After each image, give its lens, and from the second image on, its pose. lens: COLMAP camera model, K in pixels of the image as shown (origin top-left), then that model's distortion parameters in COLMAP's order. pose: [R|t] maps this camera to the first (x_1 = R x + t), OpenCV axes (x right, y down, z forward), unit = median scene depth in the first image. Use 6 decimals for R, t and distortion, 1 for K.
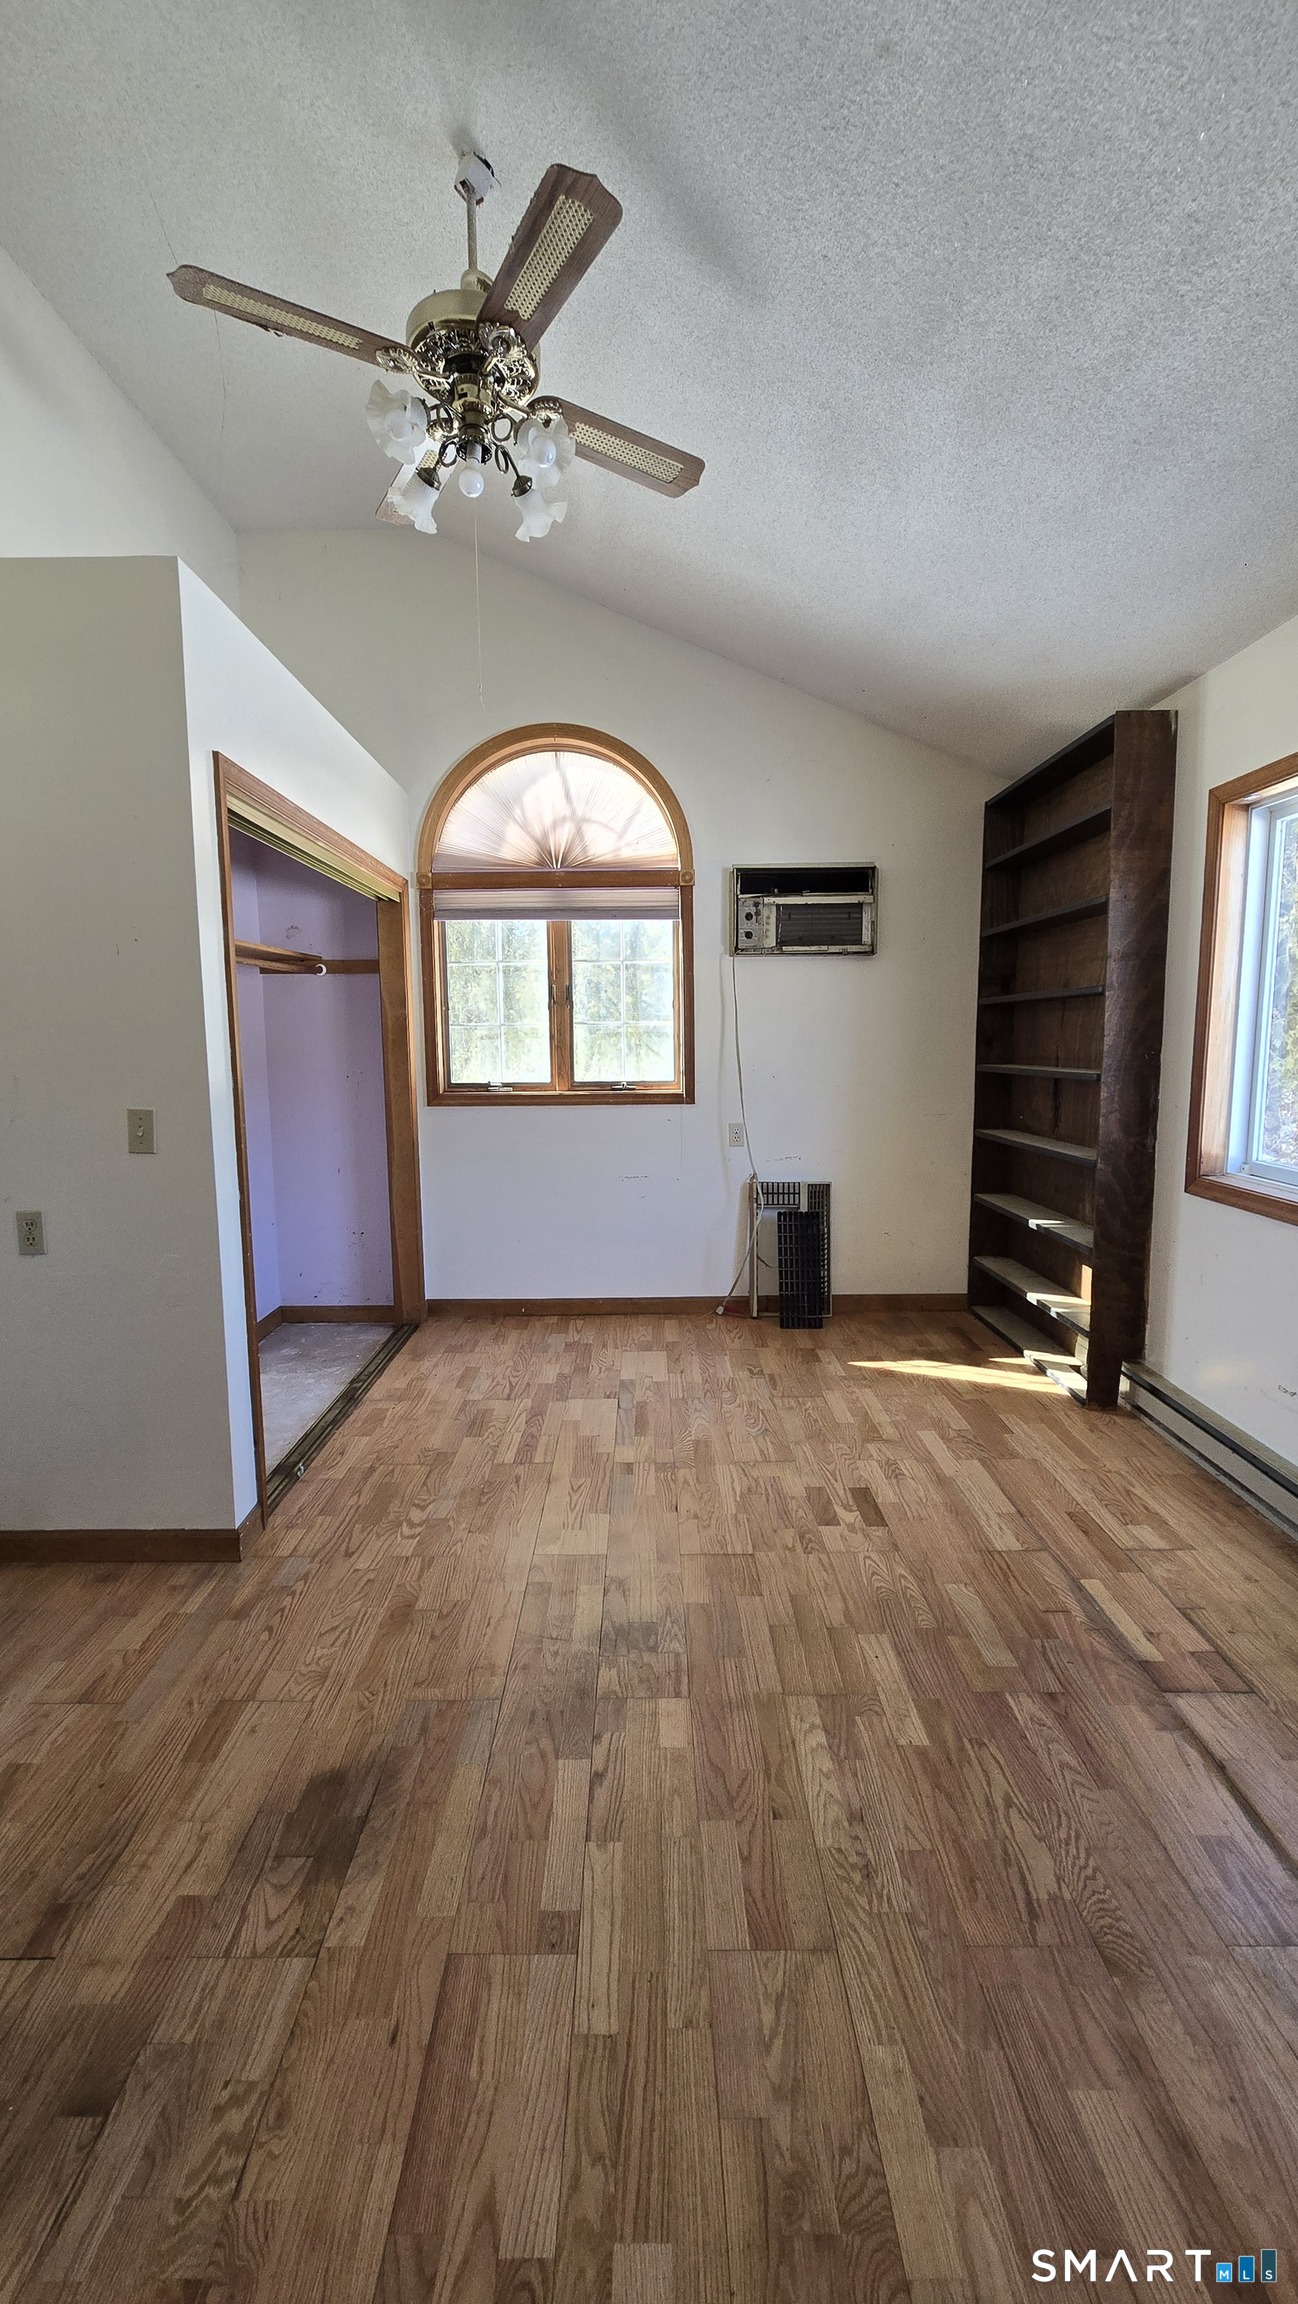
lens RADIAL K [[946.1, 0, 639.8], [0, 946.1, 1146.5], [0, 0, 1]] dist [-0.002053, 0.001437]
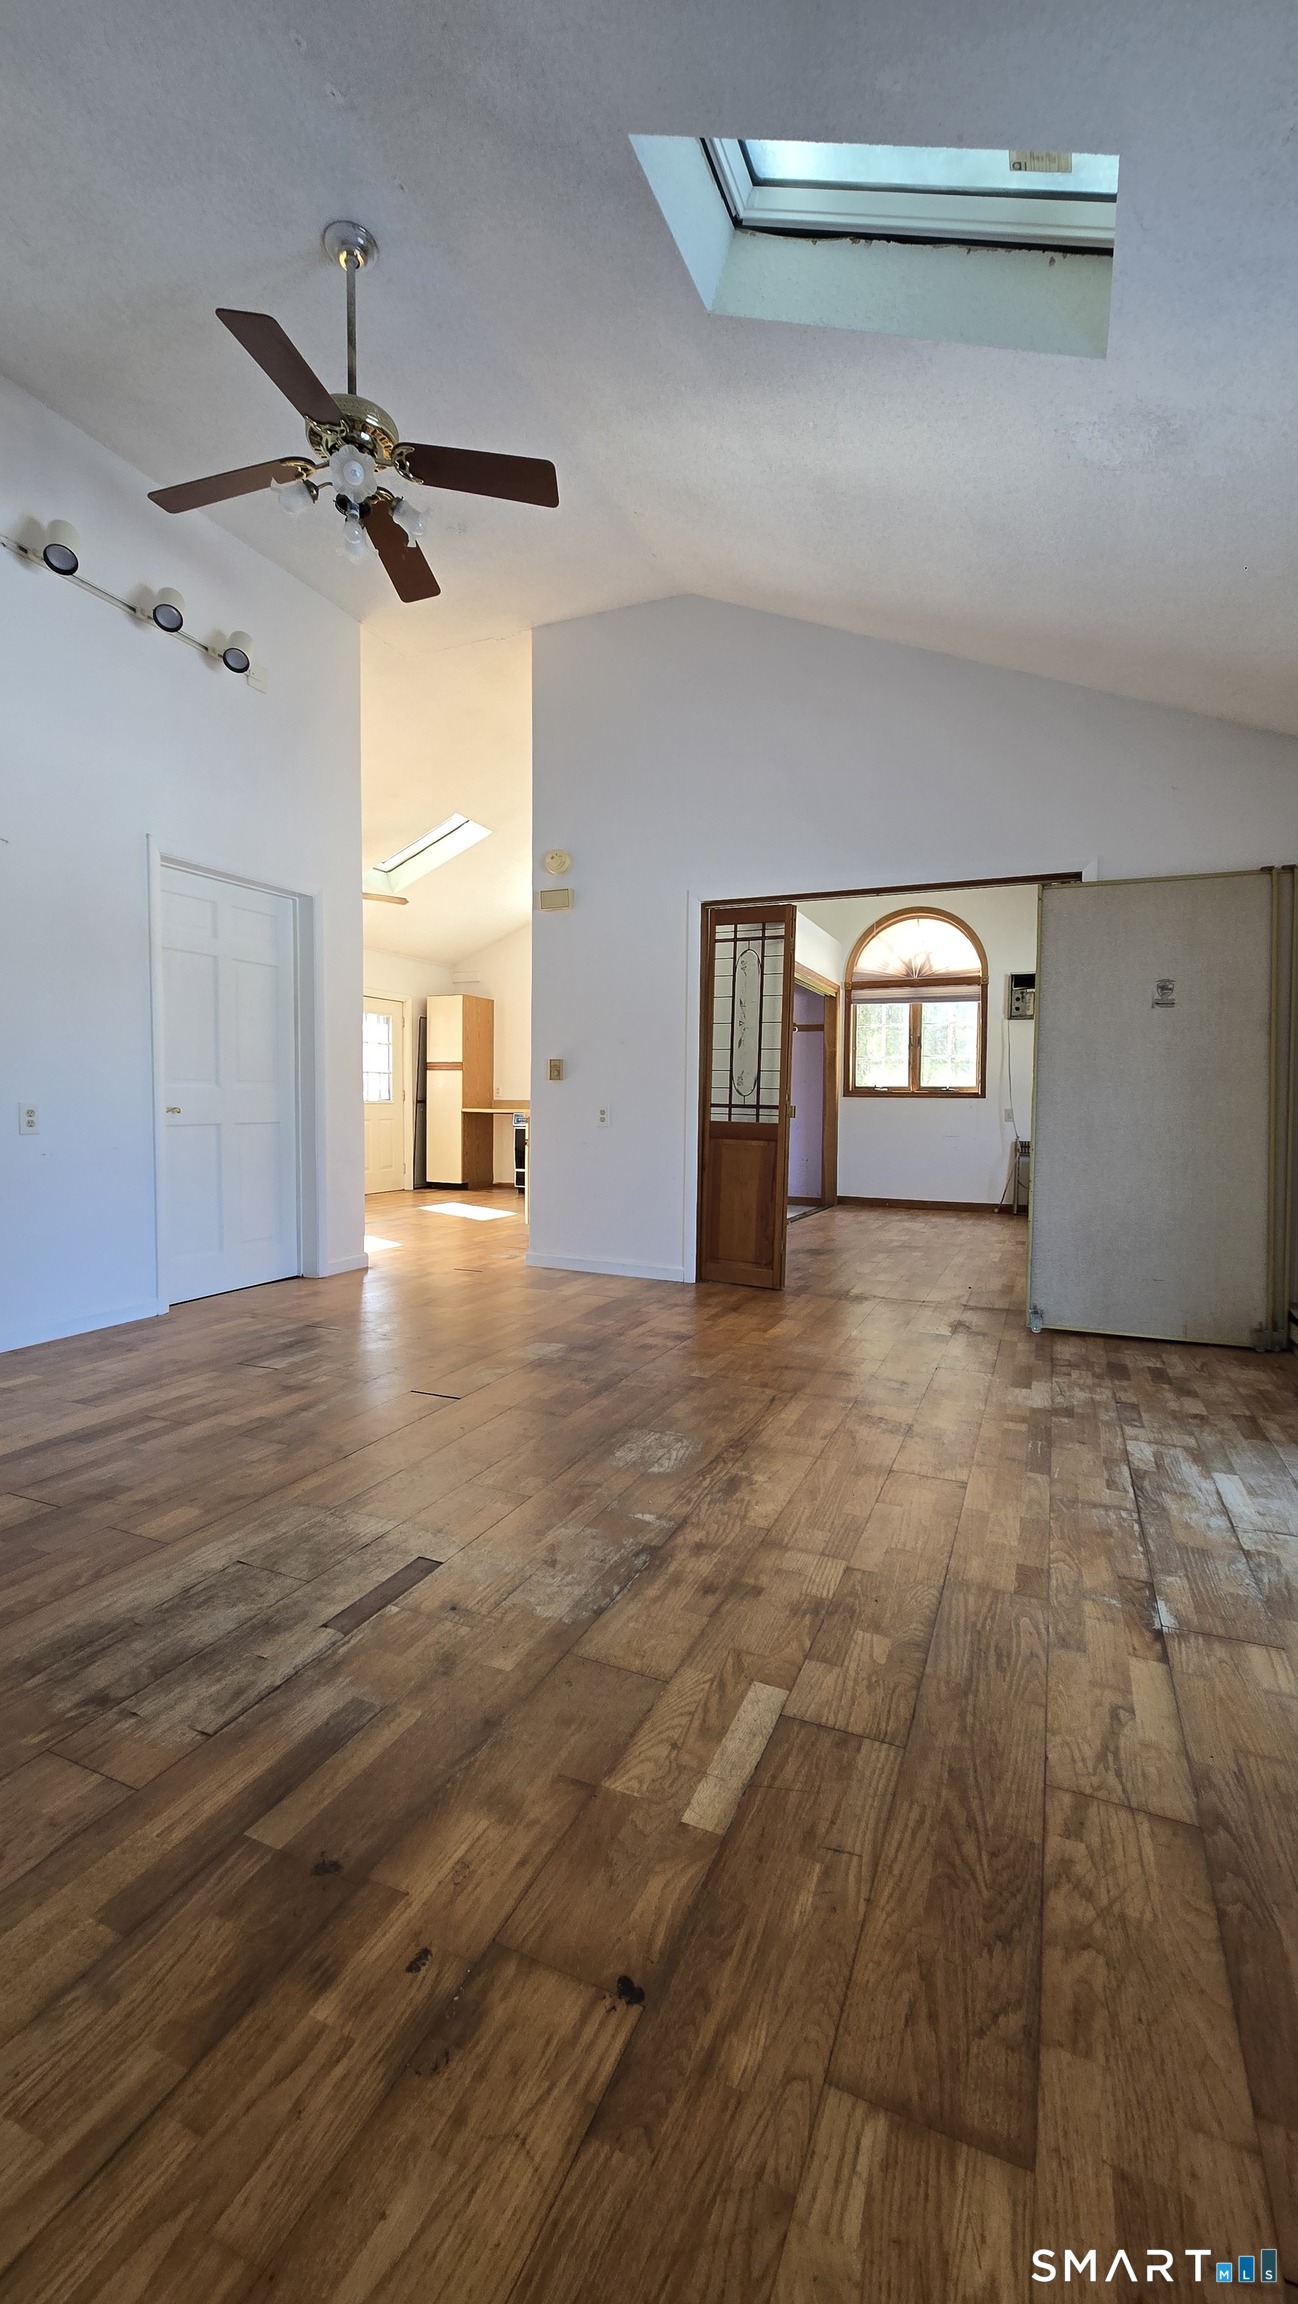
lens RADIAL K [[946.1, 0, 657.6], [0, 946.1, 1143.3], [0, 0, 1]] dist [-0.002053, 0.001437]
pose [[0.921432, 0.031768, -0.387239, 0.188926], [-0.064867, 0.995242, -0.072703, 0.224144], [0.383087, 0.092110, 0.919108, -0.969824]]
